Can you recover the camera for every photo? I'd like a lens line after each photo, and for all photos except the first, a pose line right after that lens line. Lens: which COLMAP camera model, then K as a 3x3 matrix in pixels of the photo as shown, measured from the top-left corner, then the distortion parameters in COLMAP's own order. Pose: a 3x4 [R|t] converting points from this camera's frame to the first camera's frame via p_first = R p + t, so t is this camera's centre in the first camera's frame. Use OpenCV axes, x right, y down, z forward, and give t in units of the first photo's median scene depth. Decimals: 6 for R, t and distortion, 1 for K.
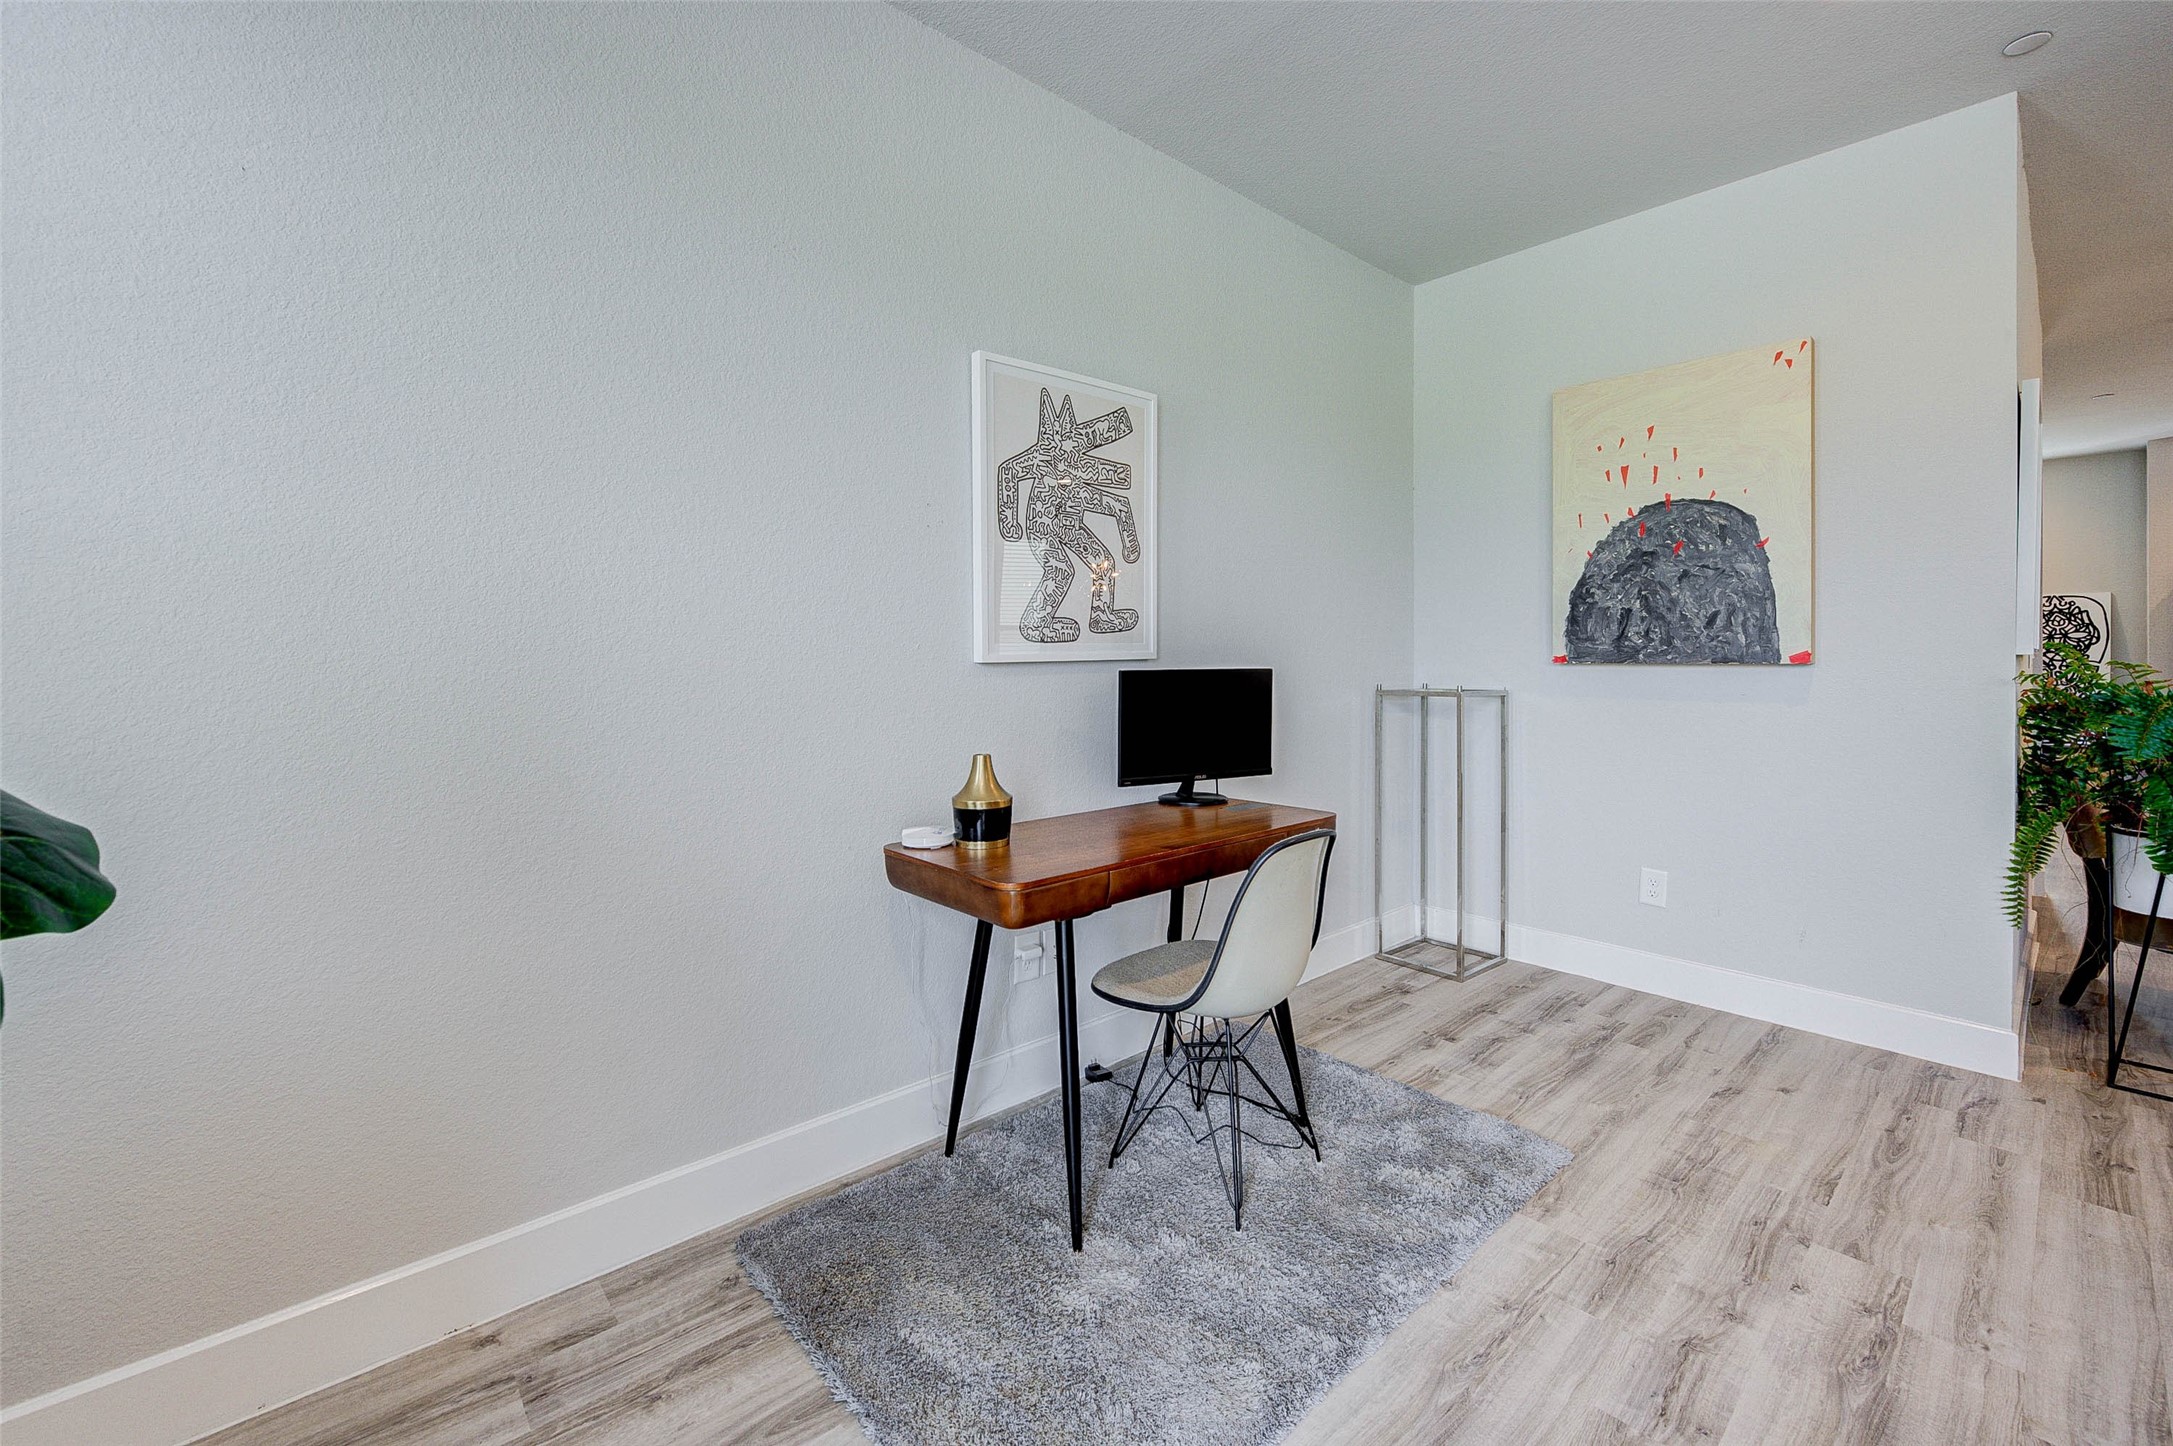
lens RADIAL K [[880.8, 0, 1083.5], [0, 880.8, 662.5], [0, 0, 1]] dist [-0.007365, -0.000248]
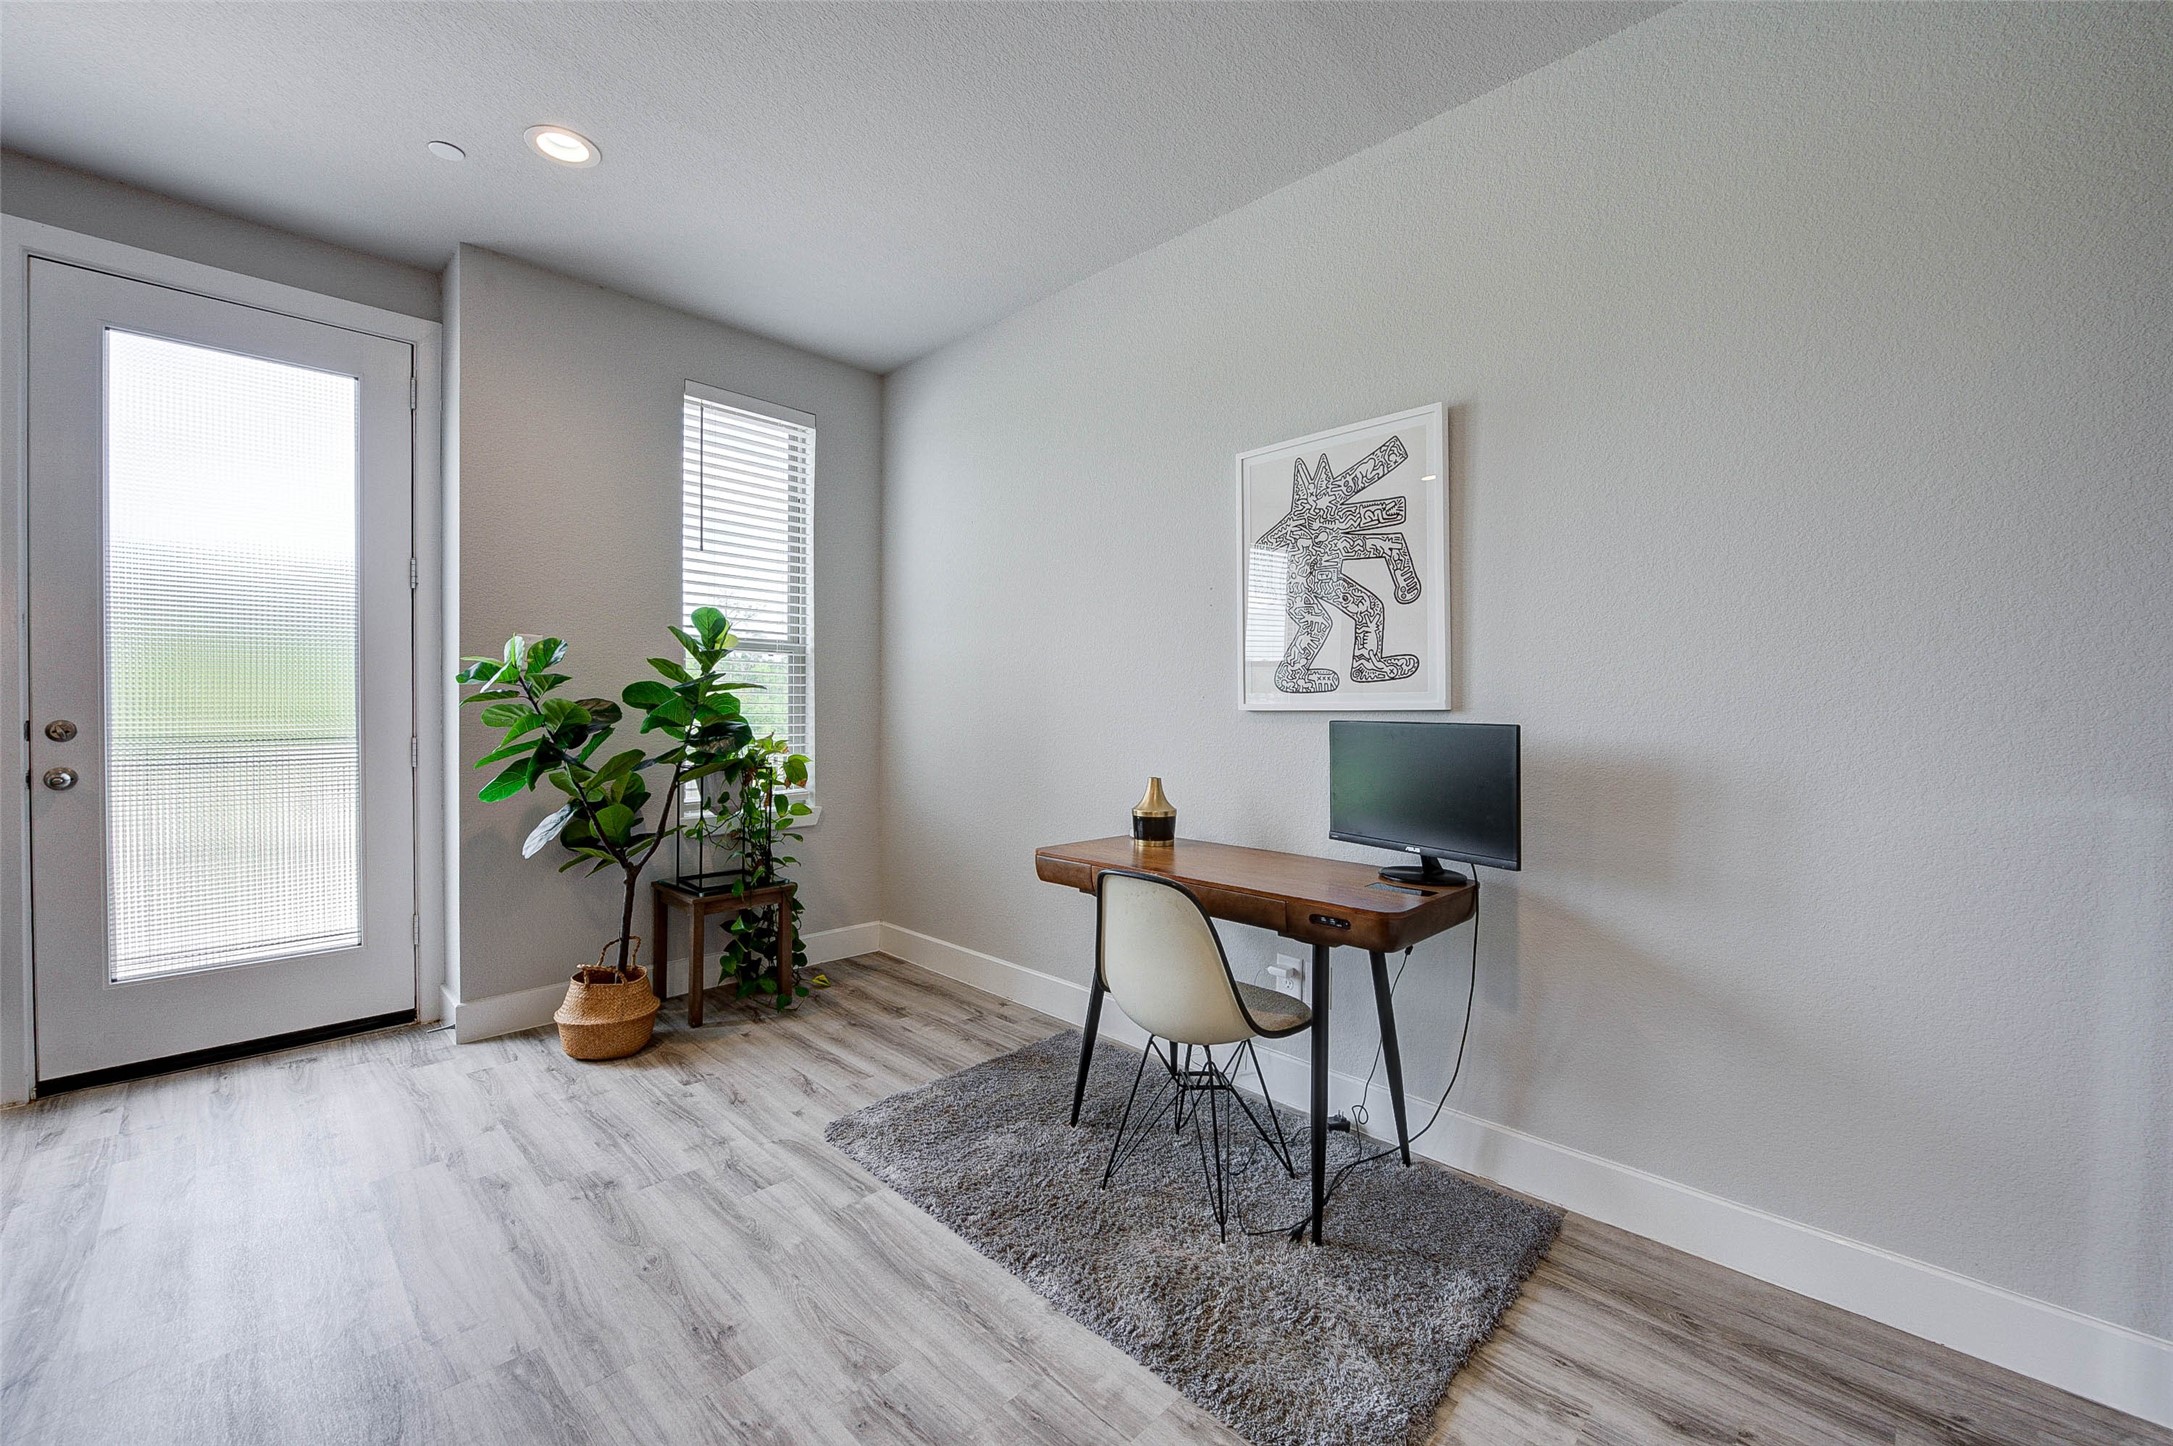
lens RADIAL K [[851.9, 0, 1089.4], [0, 851.9, 711.8], [0, 0, 1]] dist [-0.012694, -0.000039]
pose [[0.086489, 0.013764, -0.996158, 0.960060], [-0.012941, 0.999836, 0.012692, -0.009209], [0.996169, 0.011793, 0.086653, 0.642451]]
